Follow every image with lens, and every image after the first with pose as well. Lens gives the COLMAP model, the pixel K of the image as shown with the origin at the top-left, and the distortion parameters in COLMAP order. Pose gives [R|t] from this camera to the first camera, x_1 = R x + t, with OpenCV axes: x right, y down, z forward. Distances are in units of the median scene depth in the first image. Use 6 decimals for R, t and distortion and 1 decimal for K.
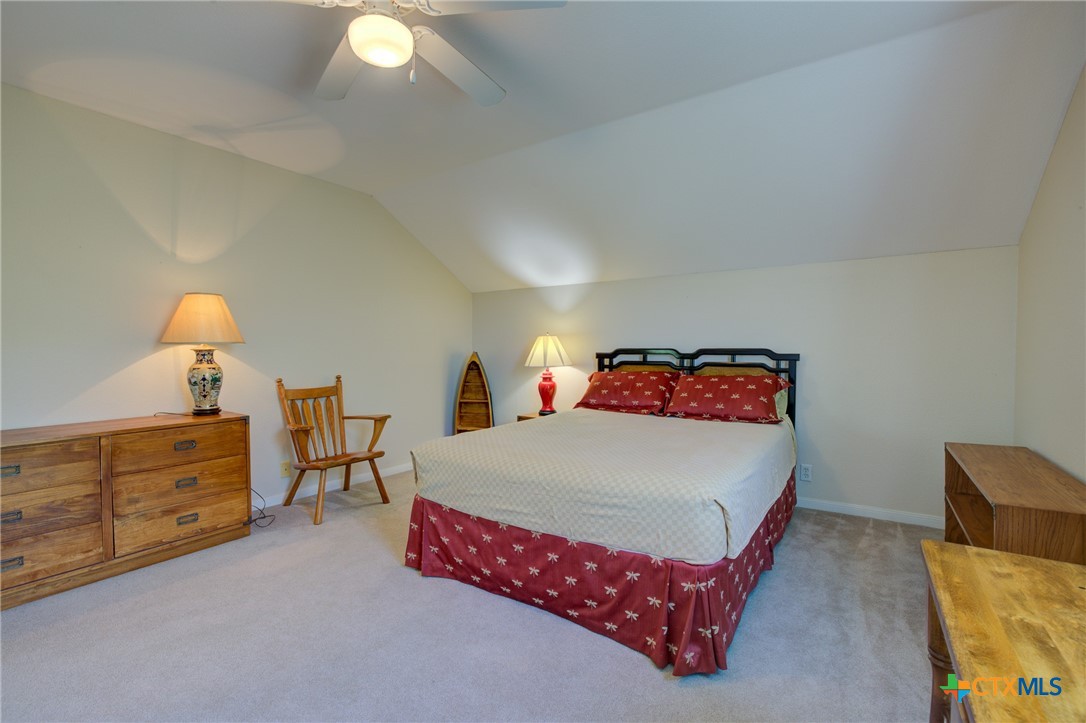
lens RADIAL K [[463.8, 0, 543.0], [0, 463.8, 361.5], [0, 0, 1]] dist [-0.027700, -0.000034]
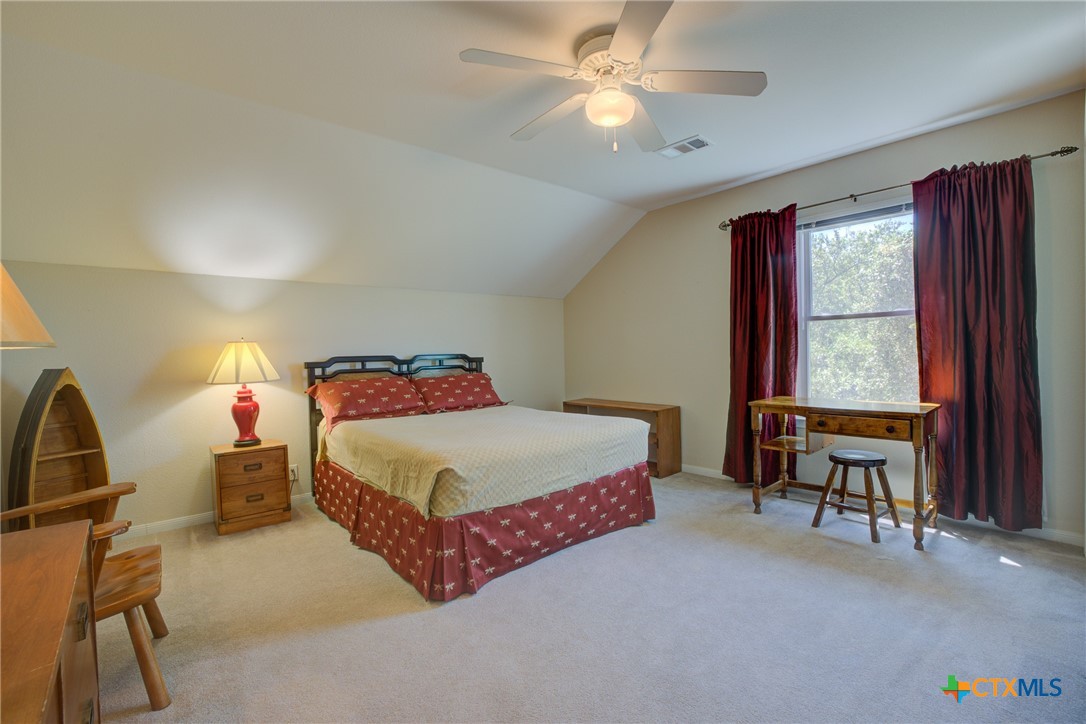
lens RADIAL K [[493.4, 0, 543.9], [0, 493.4, 347.2], [0, 0, 1]] dist [-0.001287, -0.000160]
pose [[0.256702, 0.002672, 0.966487, -0.822917], [0.048448, 0.998703, -0.015629, -0.013297], [-0.965276, 0.050836, 0.256240, 0.392283]]
